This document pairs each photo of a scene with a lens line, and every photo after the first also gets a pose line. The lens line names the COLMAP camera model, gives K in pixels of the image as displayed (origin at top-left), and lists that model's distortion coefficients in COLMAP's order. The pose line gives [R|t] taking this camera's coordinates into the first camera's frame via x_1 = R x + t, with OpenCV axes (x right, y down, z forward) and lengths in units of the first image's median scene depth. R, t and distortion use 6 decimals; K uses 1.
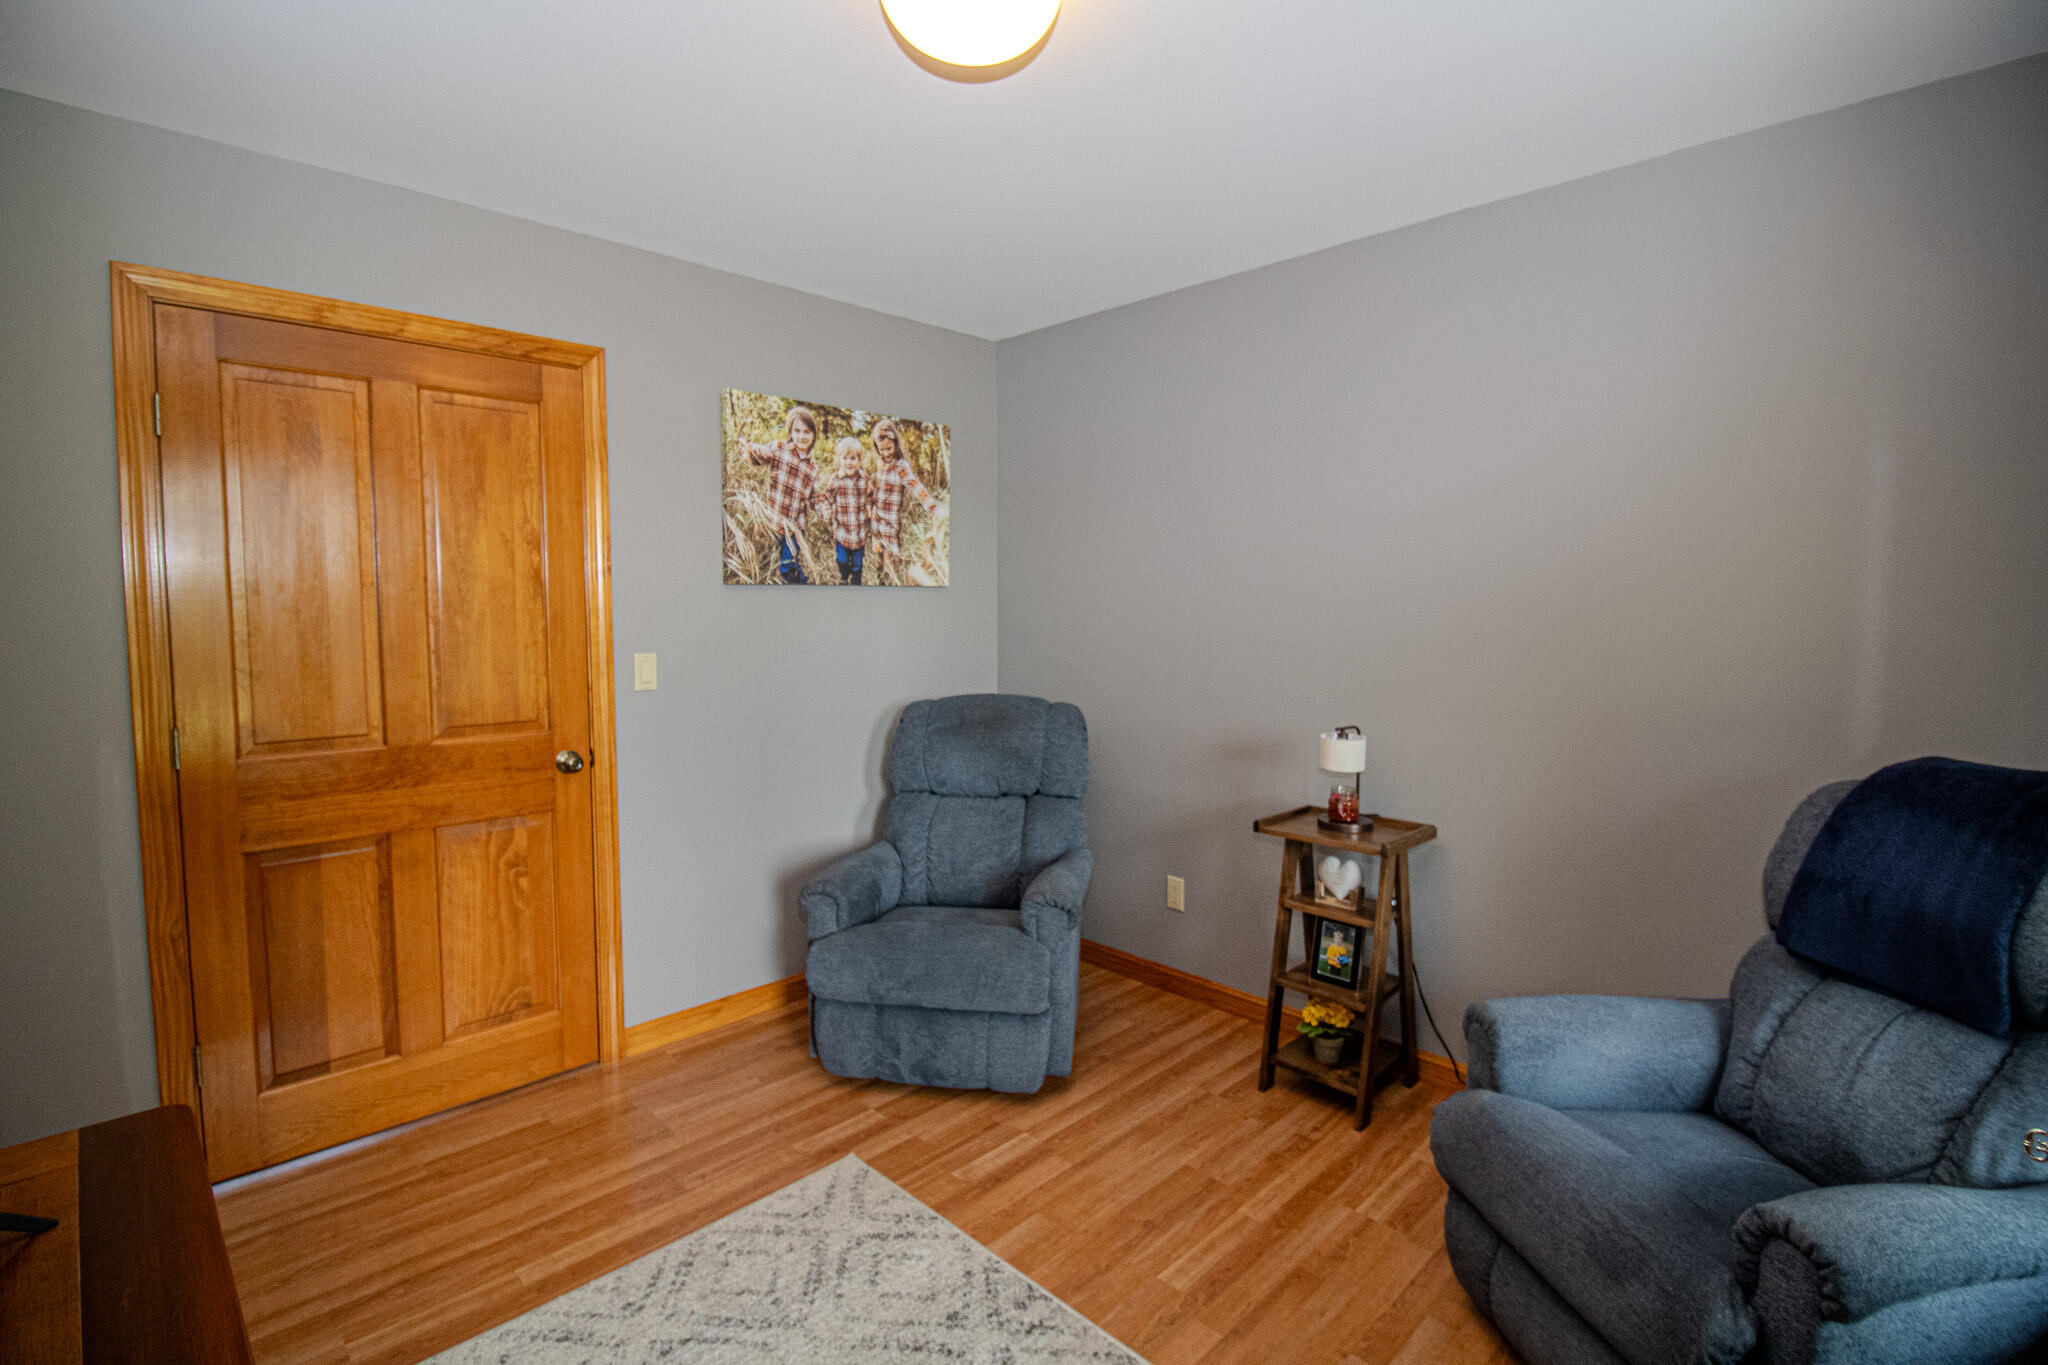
lens RADIAL K [[951.1, 0, 1023.3], [0, 951.1, 675.1], [0, 0, 1]] dist [-0.007199, -0.000108]
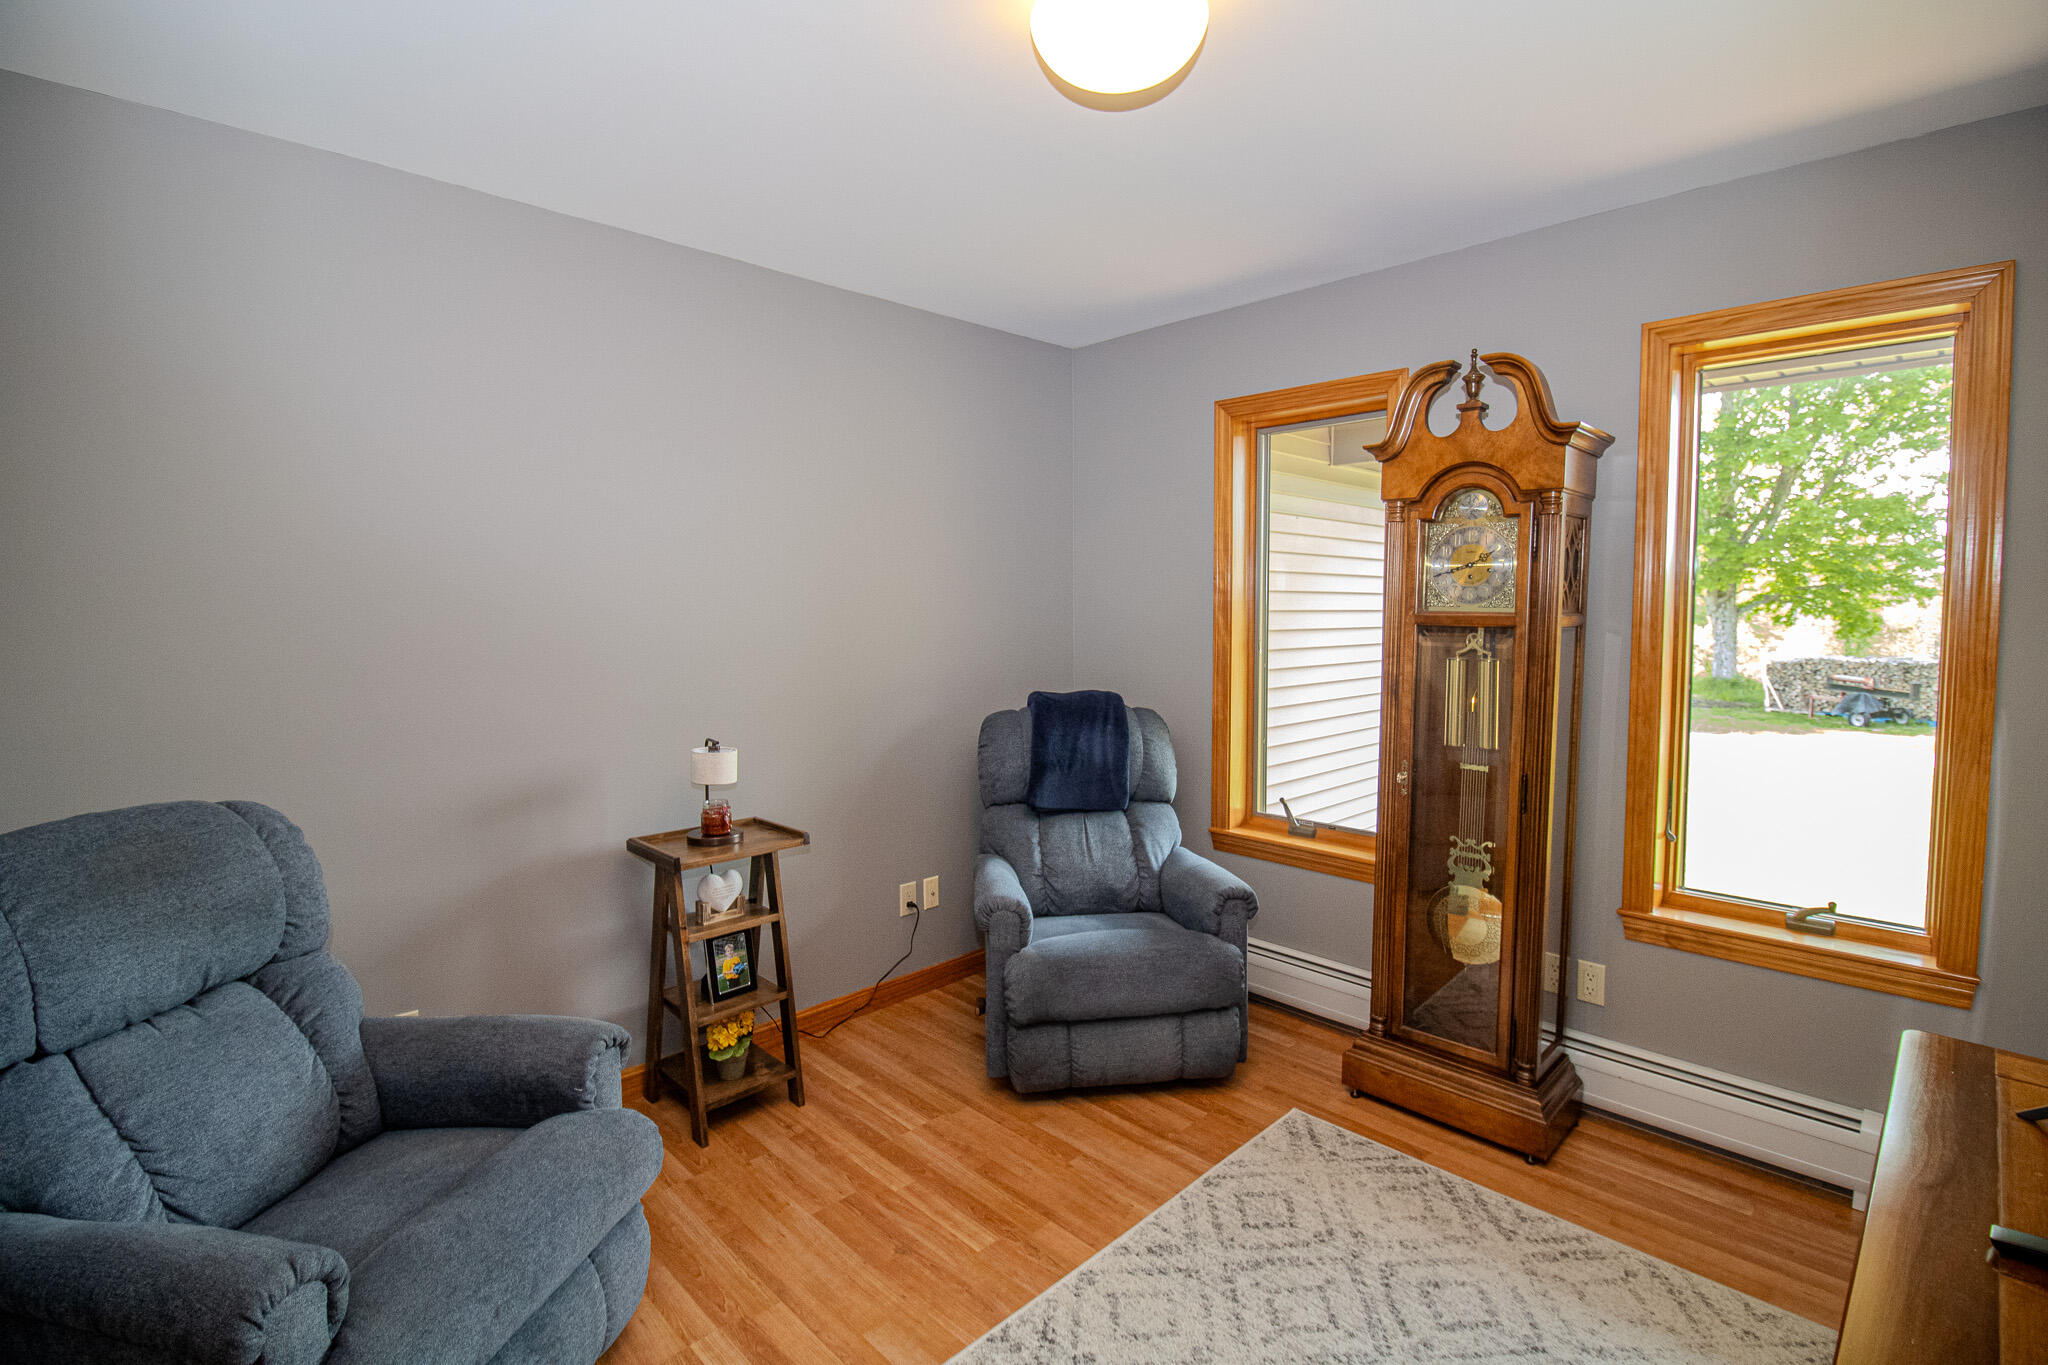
lens RADIAL K [[951.1, 0, 1024.3], [0, 951.1, 683.2], [0, 0, 1]] dist [-0.007199, -0.000108]
pose [[0.011505, -0.078516, 0.996846, -0.667605], [0.083919, 0.993471, 0.077281, -0.056528], [-0.996406, 0.082765, 0.018018, 0.677667]]
